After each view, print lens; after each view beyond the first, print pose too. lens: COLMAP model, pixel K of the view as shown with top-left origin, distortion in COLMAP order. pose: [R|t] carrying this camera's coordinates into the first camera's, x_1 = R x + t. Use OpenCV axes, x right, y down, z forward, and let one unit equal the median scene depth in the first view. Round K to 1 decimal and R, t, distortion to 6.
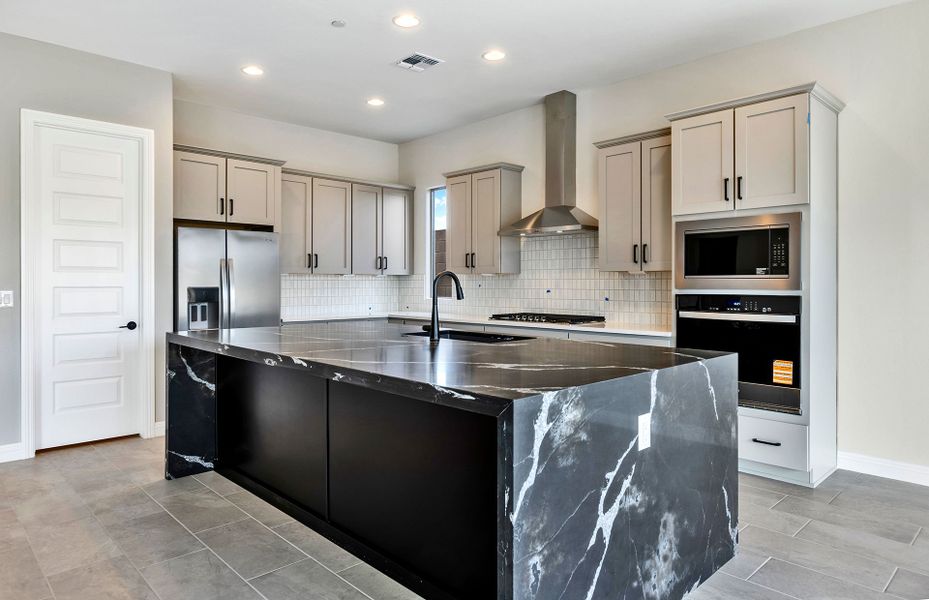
lens RADIAL K [[593.3, 0, 465.8], [0, 593.3, 293.1], [0, 0, 1]] dist [-0.002611, -0.002125]
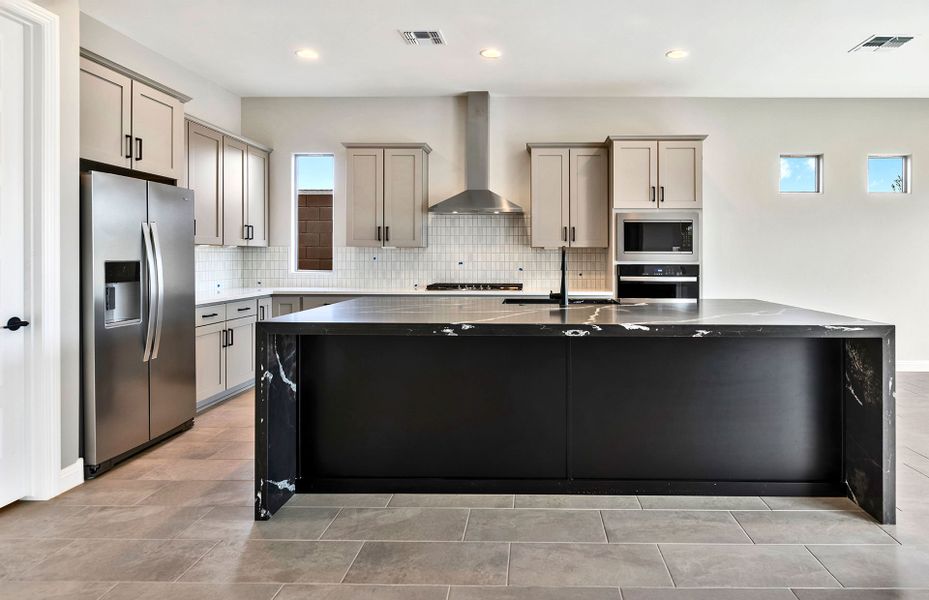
lens RADIAL K [[555.5, 0, 493.3], [0, 555.5, 255.9], [0, 0, 1]] dist [-0.003130, 0.001204]
pose [[0.695994, 0.002301, 0.718044, -0.746186], [0.008882, 0.999891, -0.011814, -0.005465], [-0.717993, 0.014600, 0.695897, 0.282078]]
